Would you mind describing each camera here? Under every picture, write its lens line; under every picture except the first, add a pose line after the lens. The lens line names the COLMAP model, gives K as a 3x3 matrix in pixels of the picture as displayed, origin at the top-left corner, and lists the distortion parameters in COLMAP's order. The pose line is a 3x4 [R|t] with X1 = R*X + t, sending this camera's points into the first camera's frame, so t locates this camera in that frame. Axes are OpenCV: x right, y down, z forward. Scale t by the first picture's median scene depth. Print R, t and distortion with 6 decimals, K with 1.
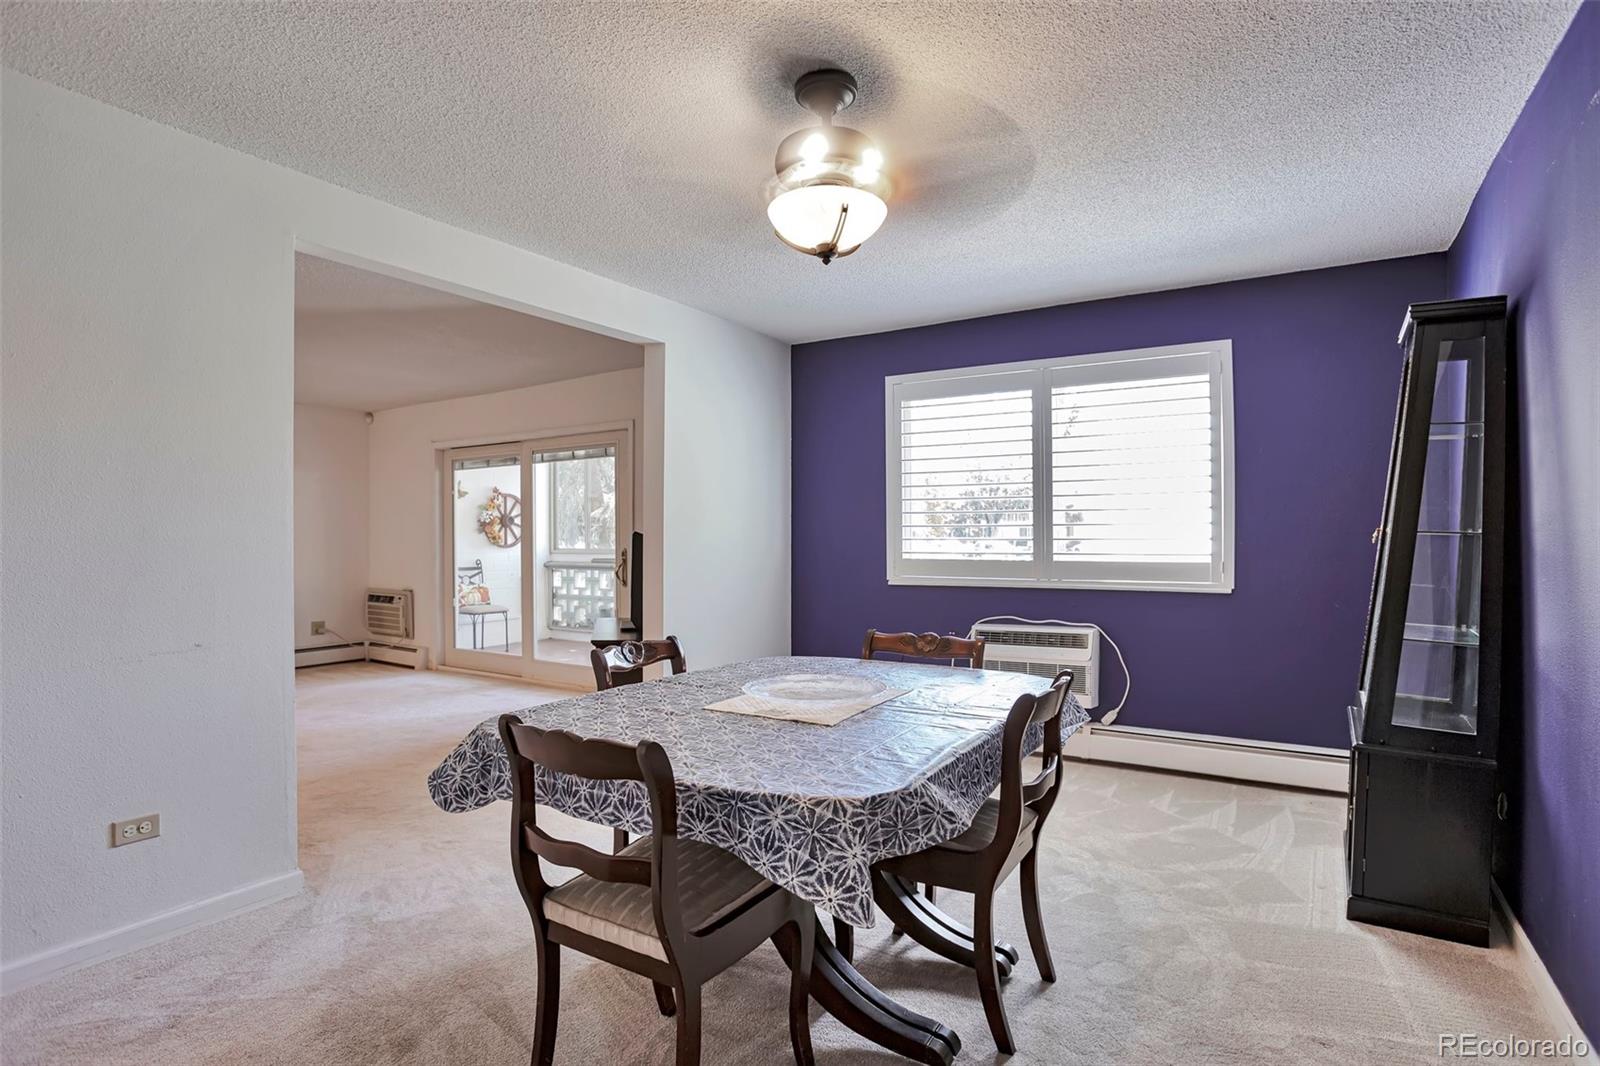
lens RADIAL K [[883.1, 0, 800.0], [0, 883.1, 533.0], [0, 0, 1]] dist [-0.068488, 0.040220]
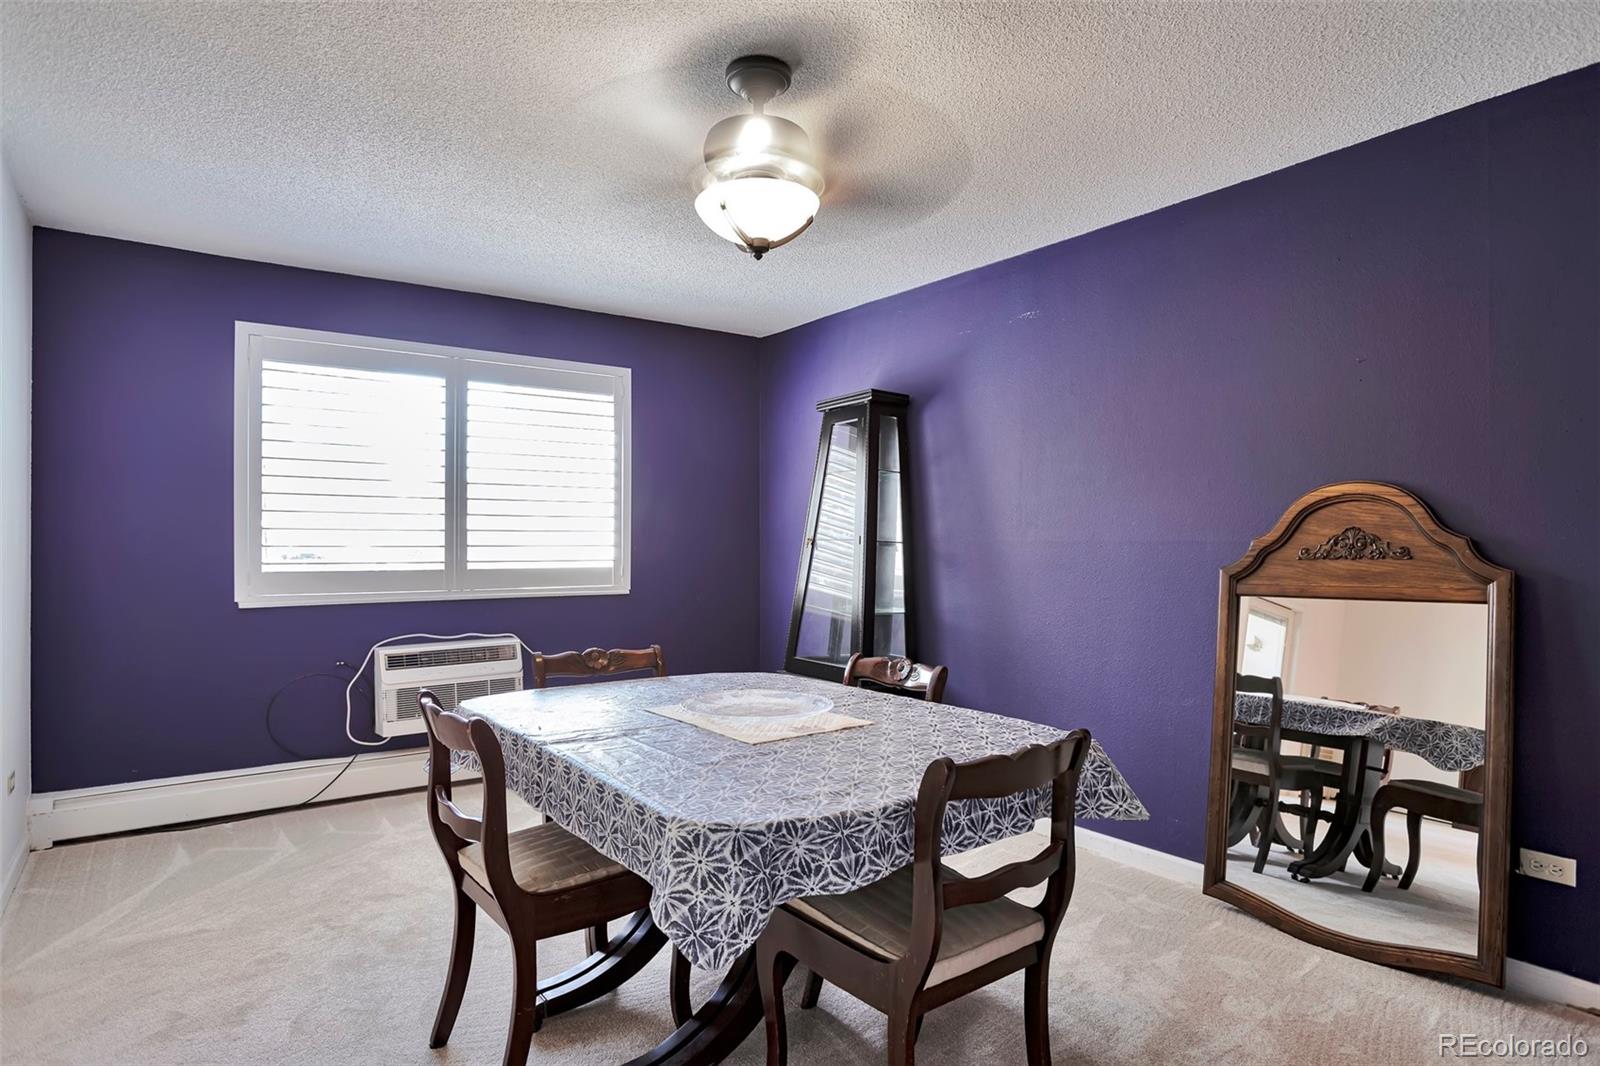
lens RADIAL K [[938.5, 0, 800.0], [0, 938.5, 533.0], [0, 0, 1]] dist [-0.068719, 0.054630]
pose [[0.343426, 0.012826, 0.939092, -0.516594], [-0.007932, 0.999911, -0.010756, 0.001478], [-0.939146, -0.003755, 0.343497, 0.345676]]
